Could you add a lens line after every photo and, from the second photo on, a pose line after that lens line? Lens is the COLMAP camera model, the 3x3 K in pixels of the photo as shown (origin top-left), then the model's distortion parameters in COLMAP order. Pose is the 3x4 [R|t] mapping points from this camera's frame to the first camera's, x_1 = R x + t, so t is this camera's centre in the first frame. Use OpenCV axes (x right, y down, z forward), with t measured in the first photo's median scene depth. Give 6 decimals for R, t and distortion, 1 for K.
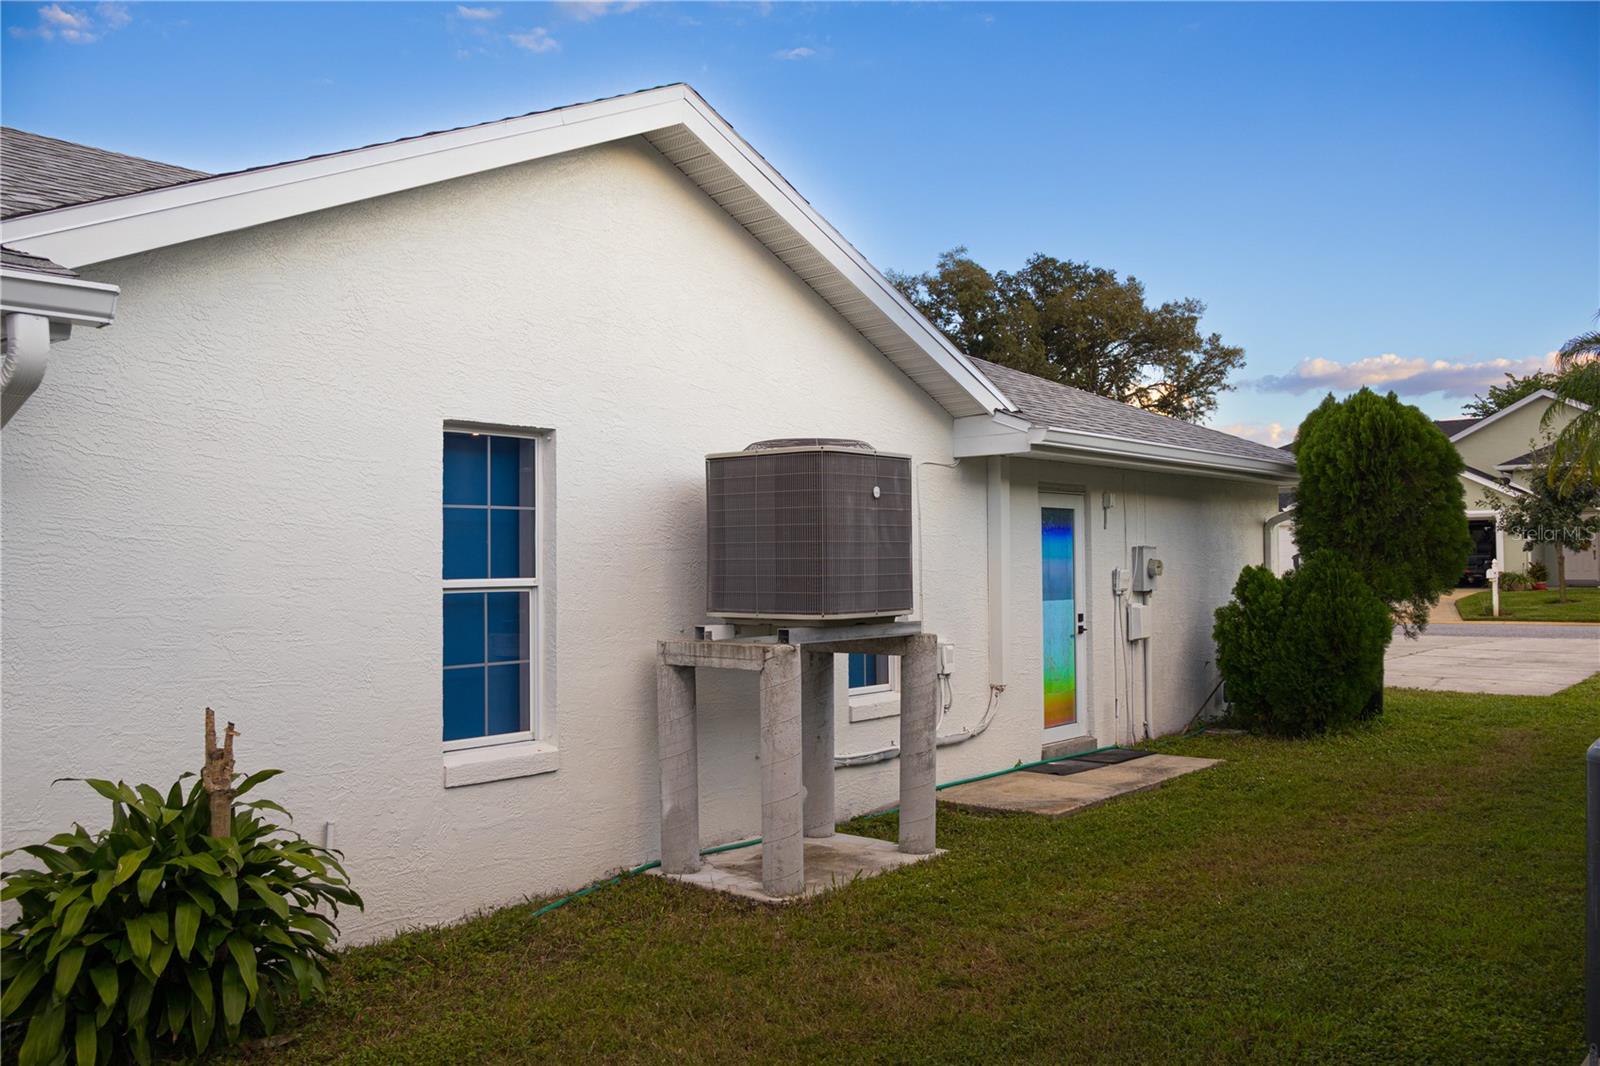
lens RADIAL K [[1340.8, 0, 800.0], [0, 1340.8, 533.0], [0, 0, 1]] dist [0.005824, 0.001436]
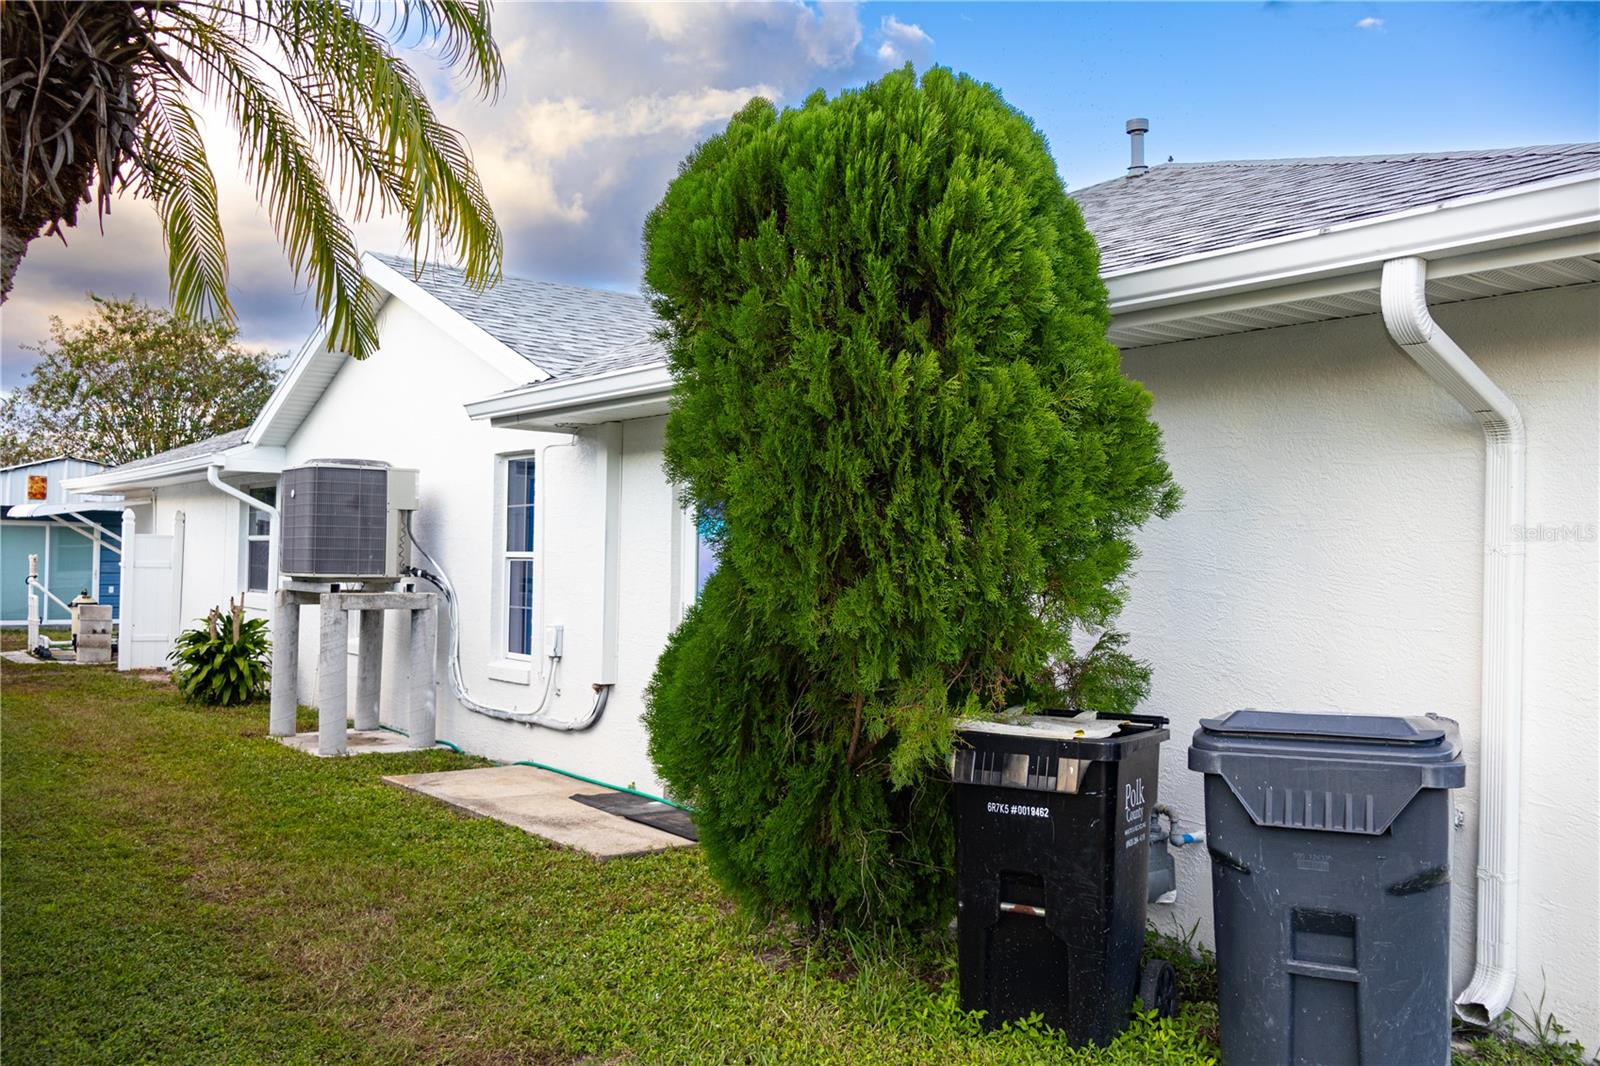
lens RADIAL K [[1340.8, 0, 800.0], [0, 1340.8, 533.0], [0, 0, 1]] dist [0.005824, 0.001436]
pose [[-0.206778, -0.010113, -0.978336, 1.160368], [0.002619, 0.999937, -0.010890, 0.028186], [0.978384, -0.004815, -0.206739, 1.546257]]
